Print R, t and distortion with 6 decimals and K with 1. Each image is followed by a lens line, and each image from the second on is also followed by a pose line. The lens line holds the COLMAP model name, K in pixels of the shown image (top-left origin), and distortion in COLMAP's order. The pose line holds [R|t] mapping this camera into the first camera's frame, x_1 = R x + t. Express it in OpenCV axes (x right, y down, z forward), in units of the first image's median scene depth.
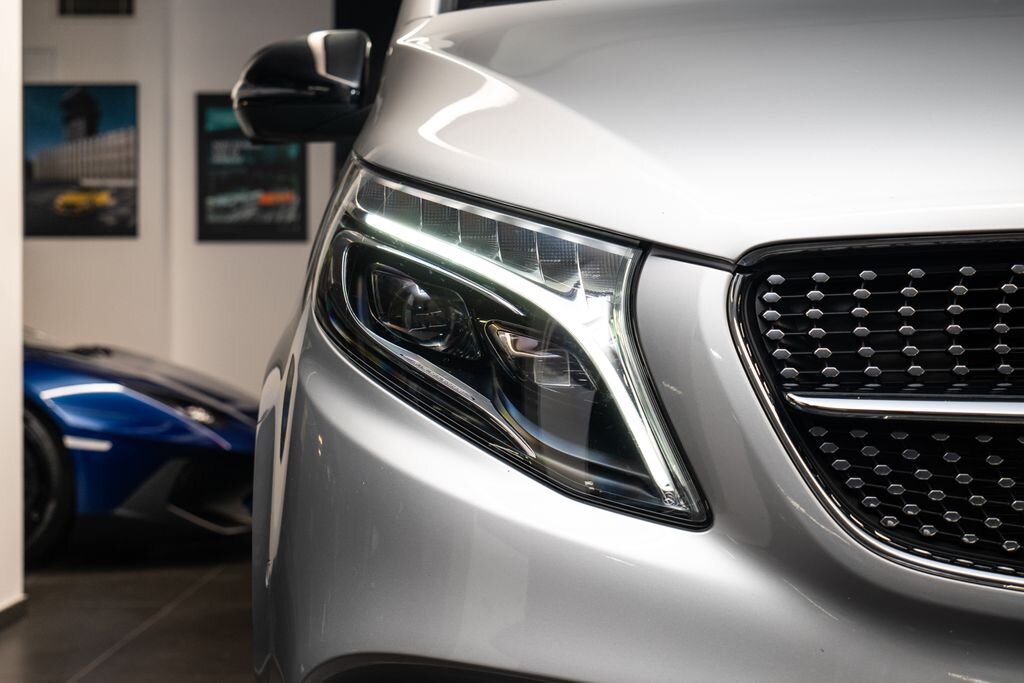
lens RADIAL K [[1857.4, 0, 512.0], [0, 1857.4, 341.5], [0, 0, 1]] dist [-0.025331, -0.015166]
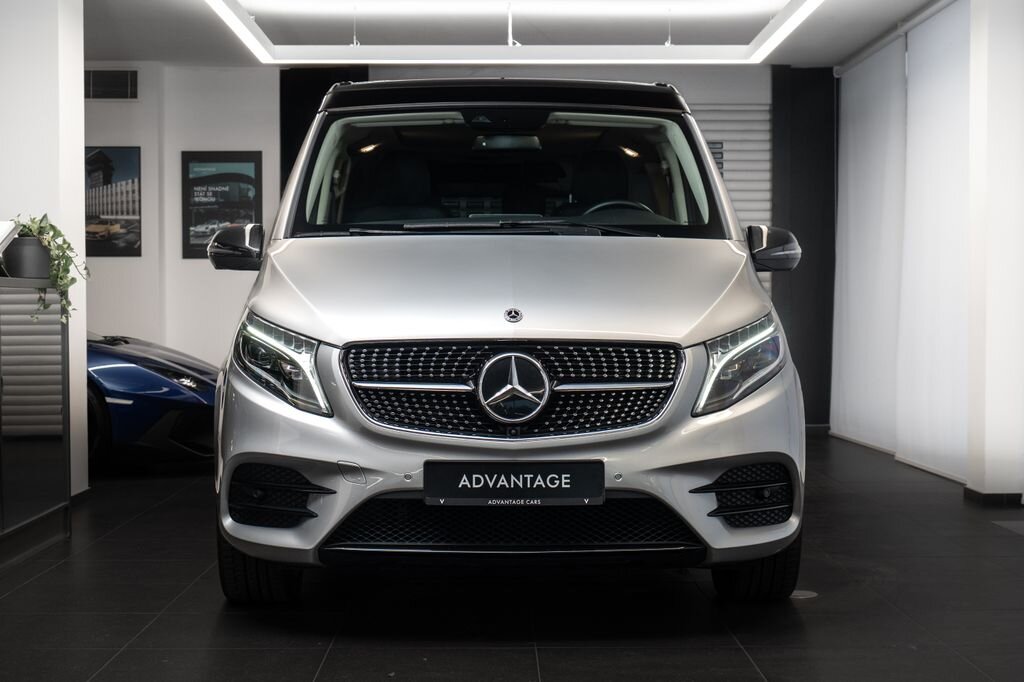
lens RADIAL K [[1857.4, 0, 512.0], [0, 1857.4, 341.0], [0, 0, 1]] dist [-0.025331, -0.015166]
pose [[0.999922, -0.000291, 0.012510, 0.382507], [0.000042, 0.999801, 0.019947, -0.118397], [-0.012514, -0.019945, 0.999723, -2.524347]]
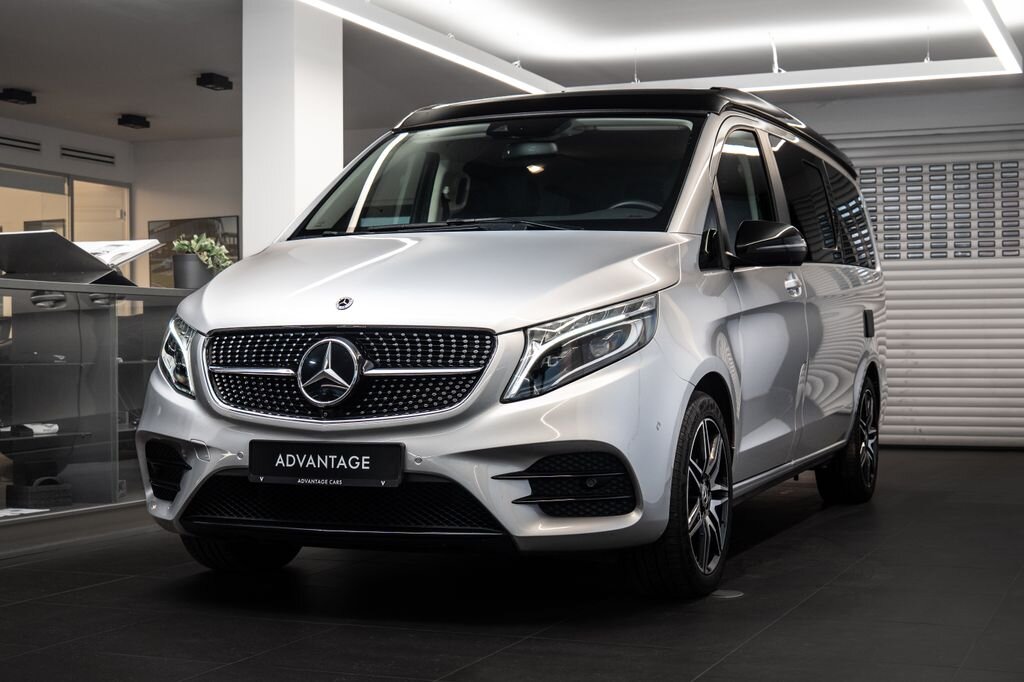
lens RADIAL K [[1558.4, 0, 512.0], [0, 1558.4, 341.0], [0, 0, 1]] dist [0.004113, -0.078531]
pose [[0.922174, -0.003815, -0.386756, 1.890021], [0.004963, 0.999986, 0.001971, -0.029258], [0.386743, -0.003737, 0.922180, -1.740817]]
